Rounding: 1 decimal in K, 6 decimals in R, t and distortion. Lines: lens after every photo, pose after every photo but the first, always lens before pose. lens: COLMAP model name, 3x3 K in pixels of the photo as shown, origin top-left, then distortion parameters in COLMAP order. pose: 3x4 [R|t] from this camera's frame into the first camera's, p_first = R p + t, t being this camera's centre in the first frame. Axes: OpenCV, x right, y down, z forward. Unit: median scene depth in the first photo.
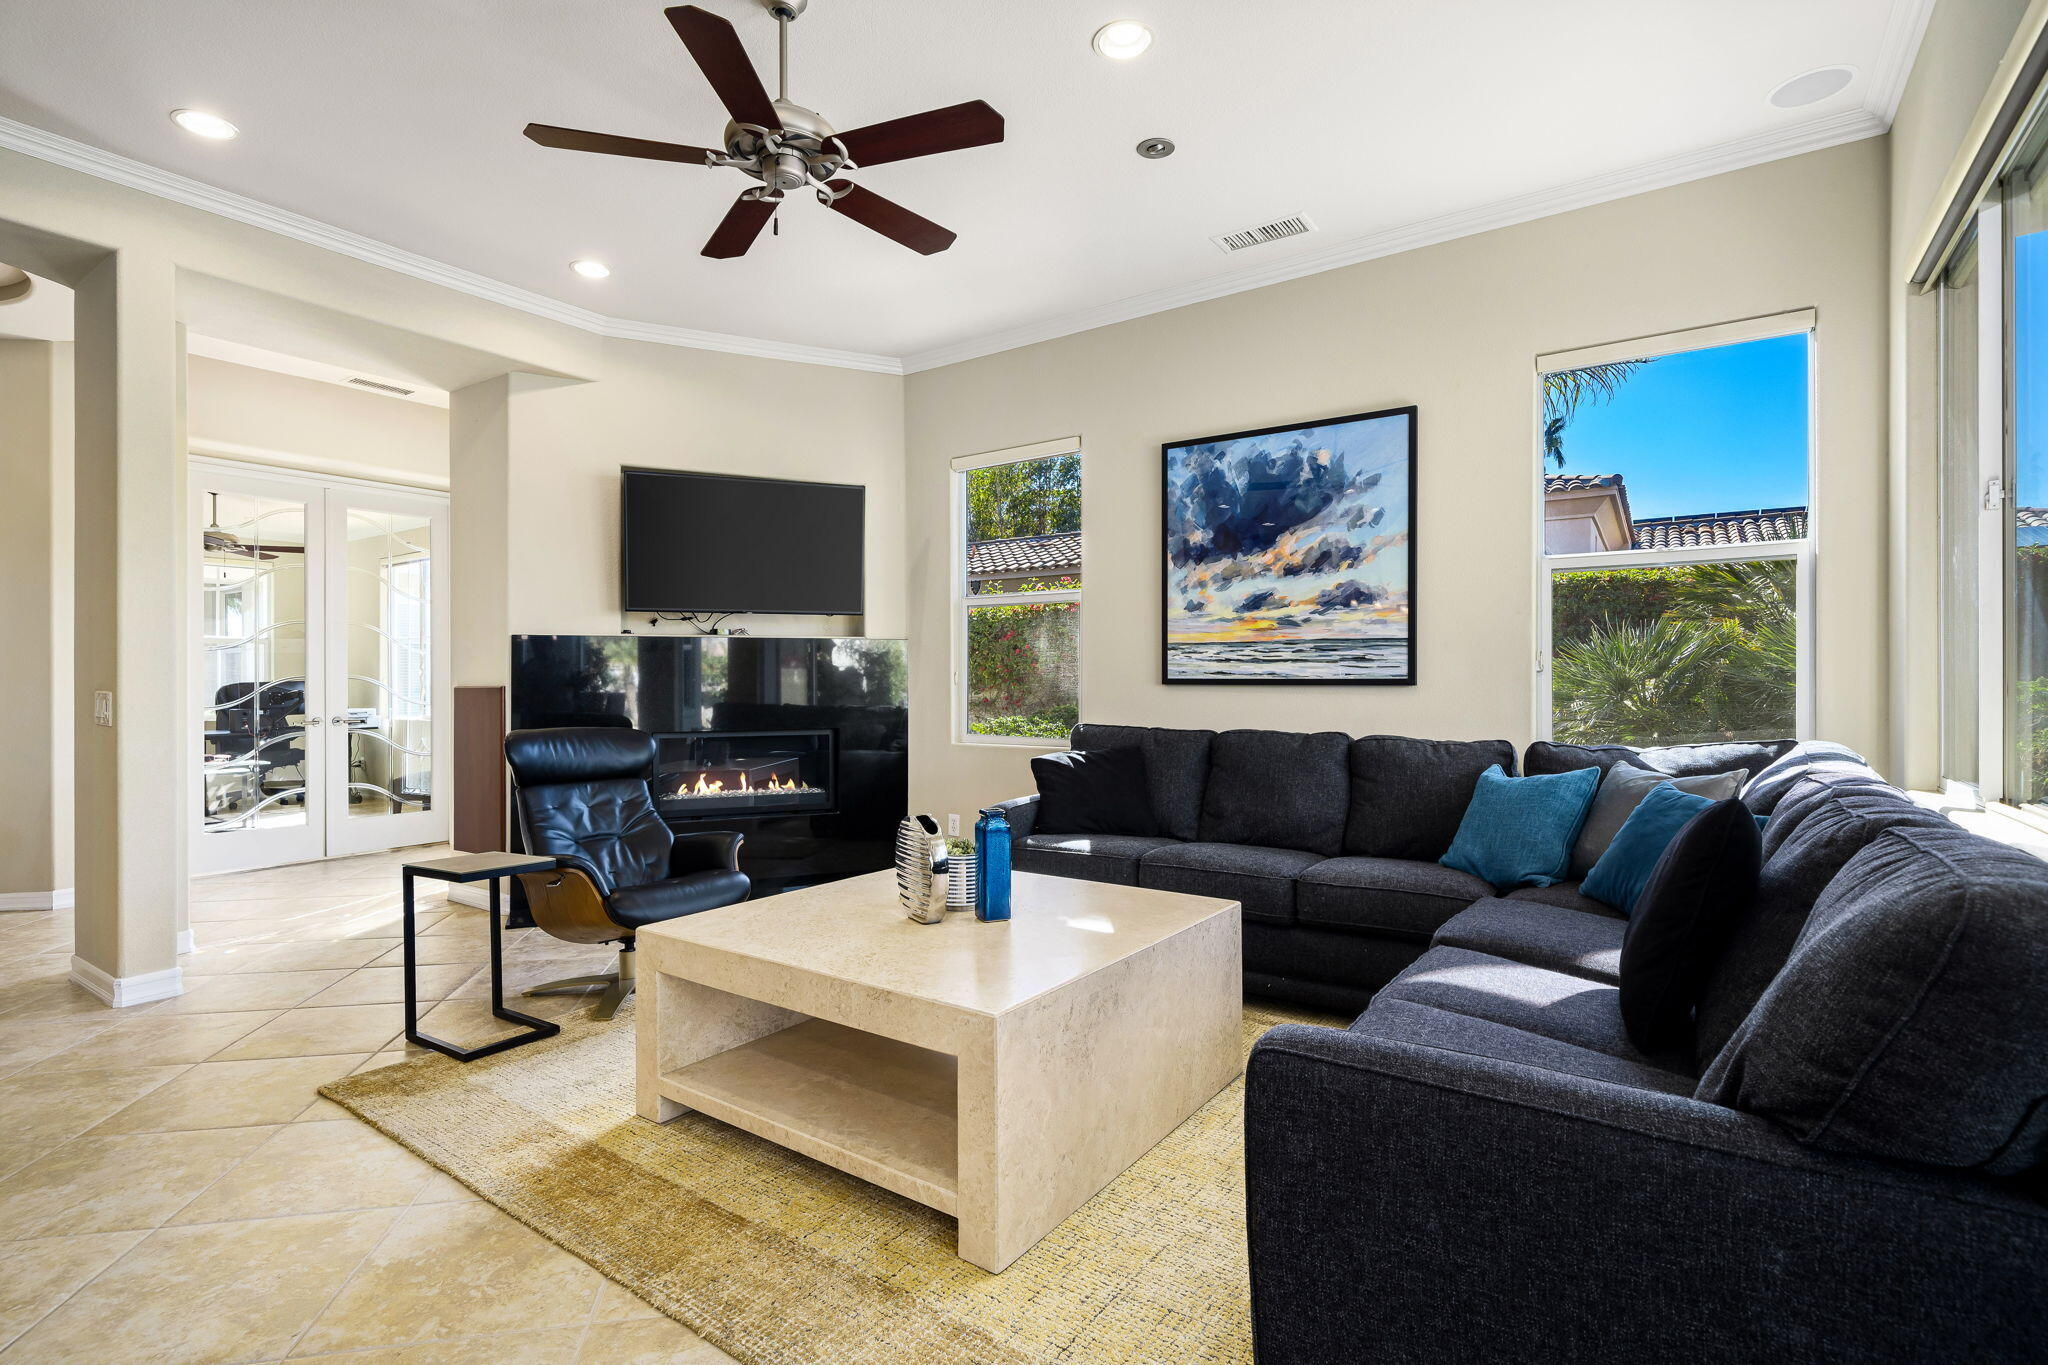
lens RADIAL K [[968.0, 0, 1010.2], [0, 968.0, 682.9], [0, 0, 1]] dist [0.000837, -0.000015]
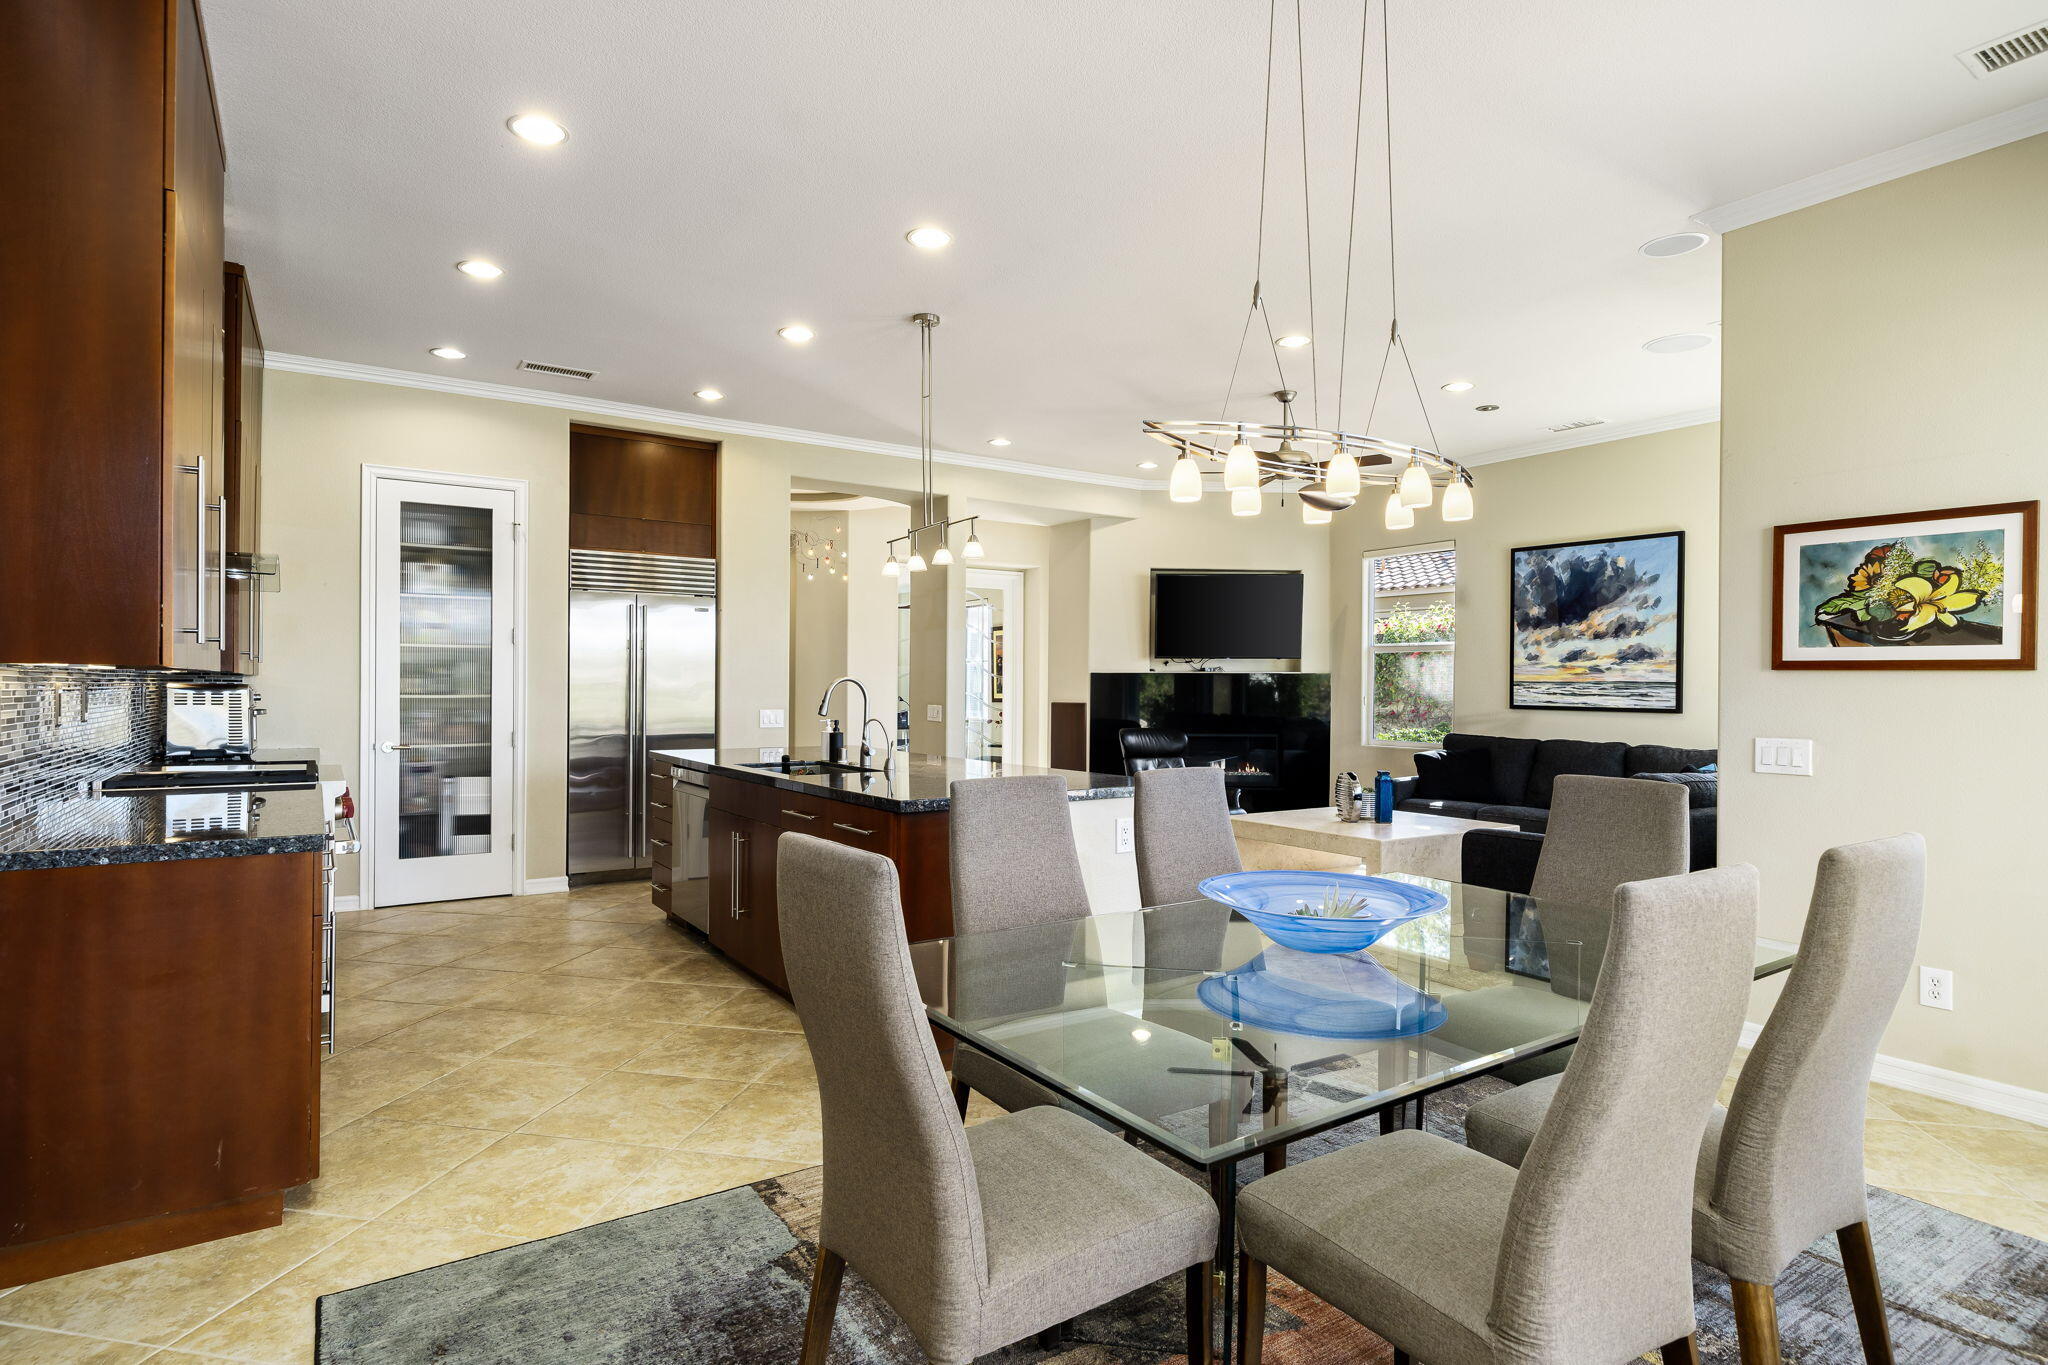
lens RADIAL K [[1069.1, 0, 1017.2], [0, 1069.1, 688.1], [0, 0, 1]] dist [0.001591, 0.000102]
pose [[0.932805, 0.009978, -0.360243, 0.045318], [-0.009635, 0.999950, 0.002748, -0.029780], [0.360252, 0.000908, 0.932854, -0.891775]]
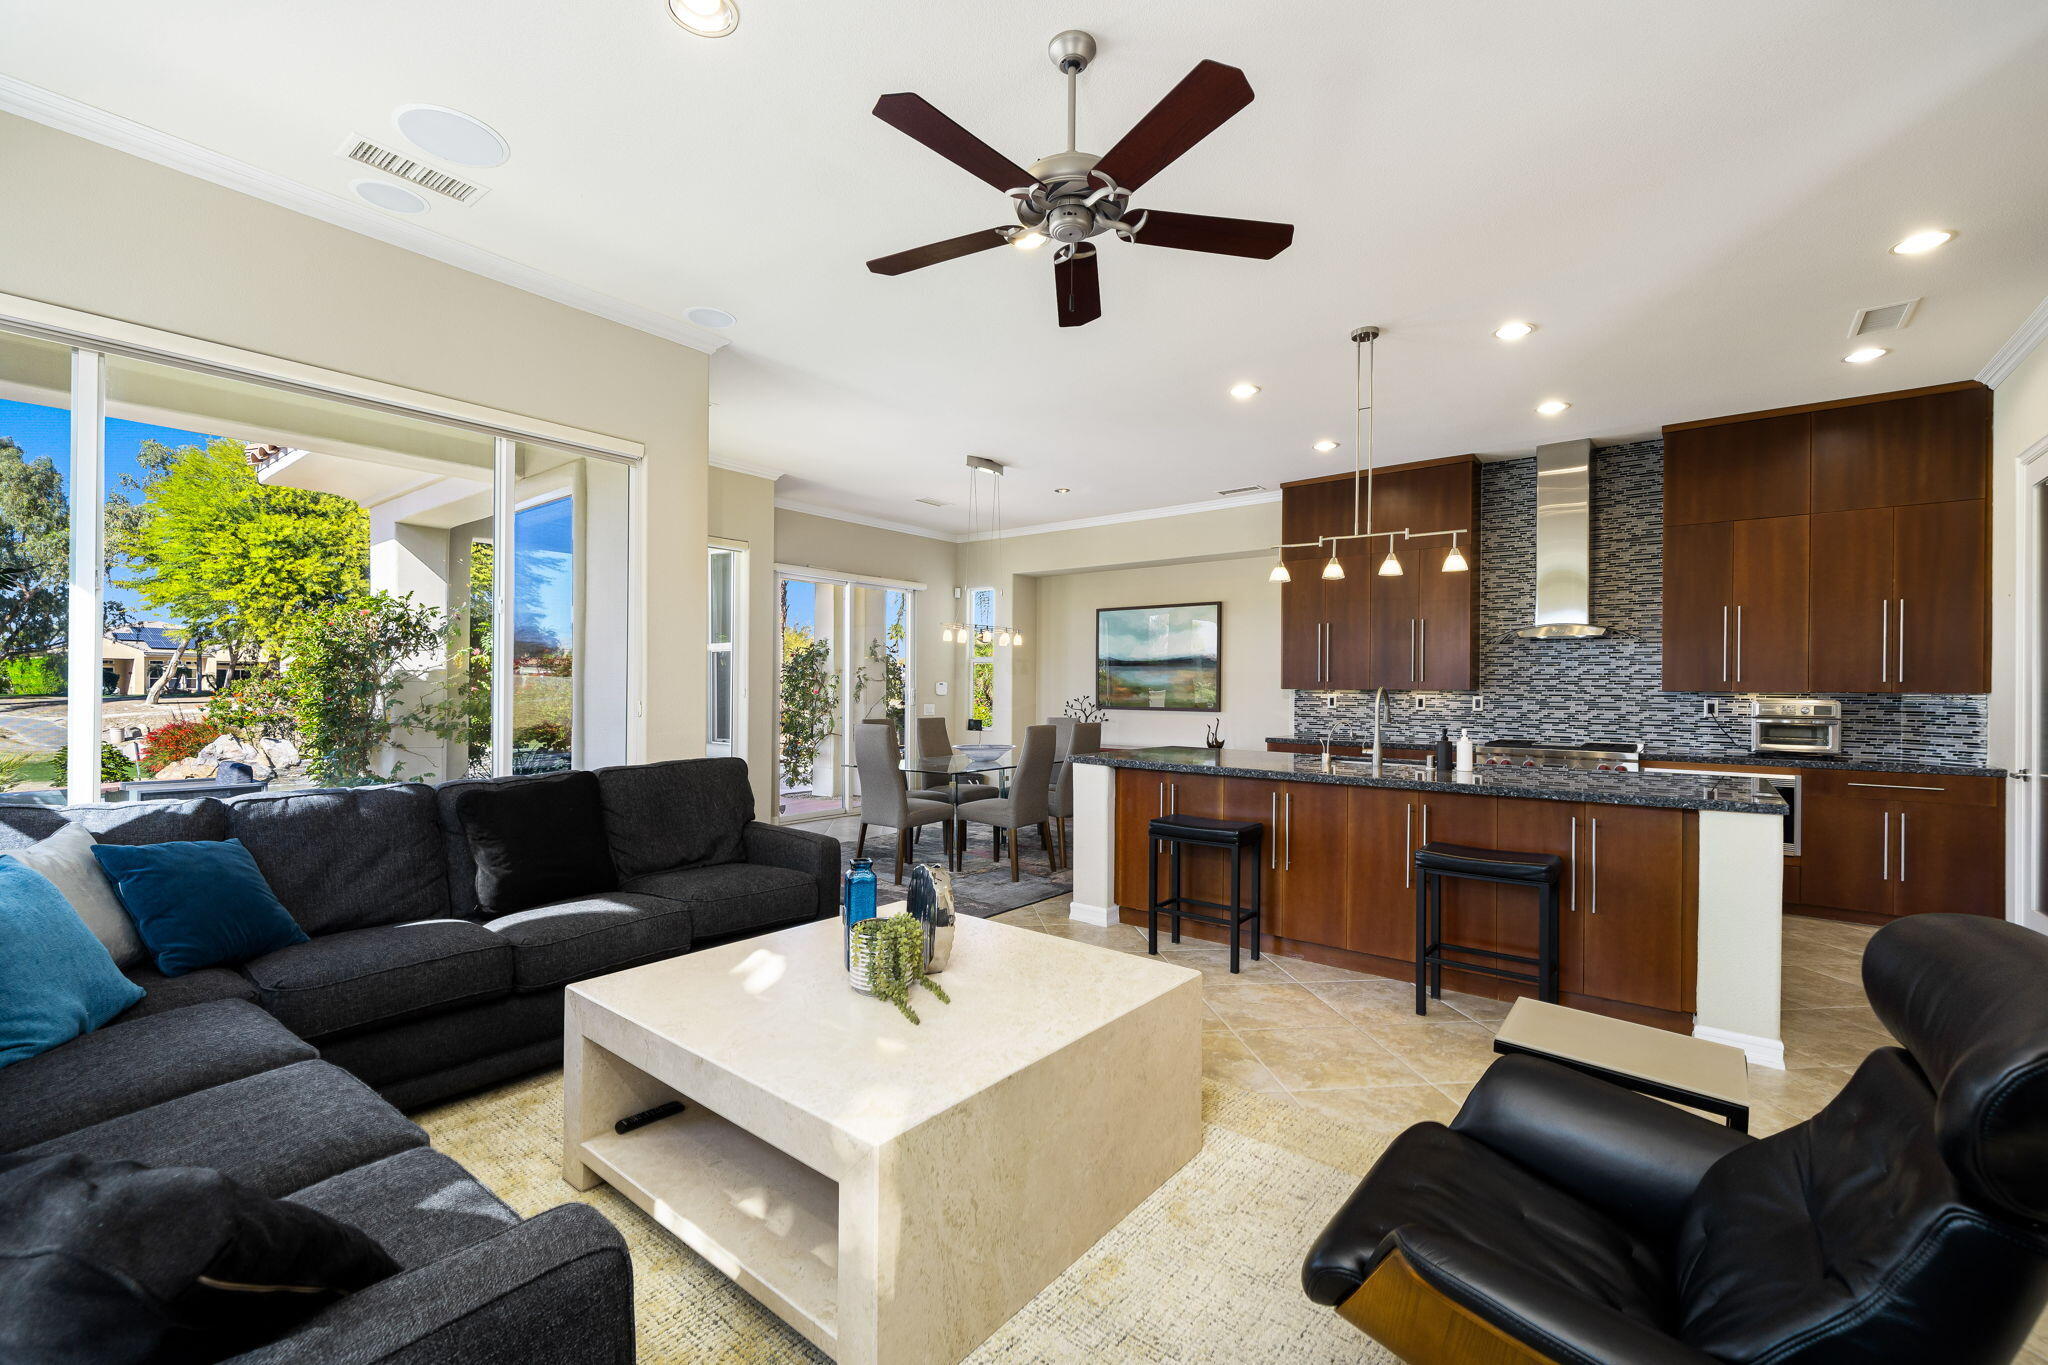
lens RADIAL K [[847.1, 0, 1024.0], [0, 847.1, 682.5], [0, 0, 1]] dist [0.001086, 0.000151]
pose [[-0.998501, -0.003122, 0.054653, -0.149840], [-0.003295, 0.999990, -0.003063, -0.030579], [-0.054643, -0.003239, -0.998501, 1.151302]]
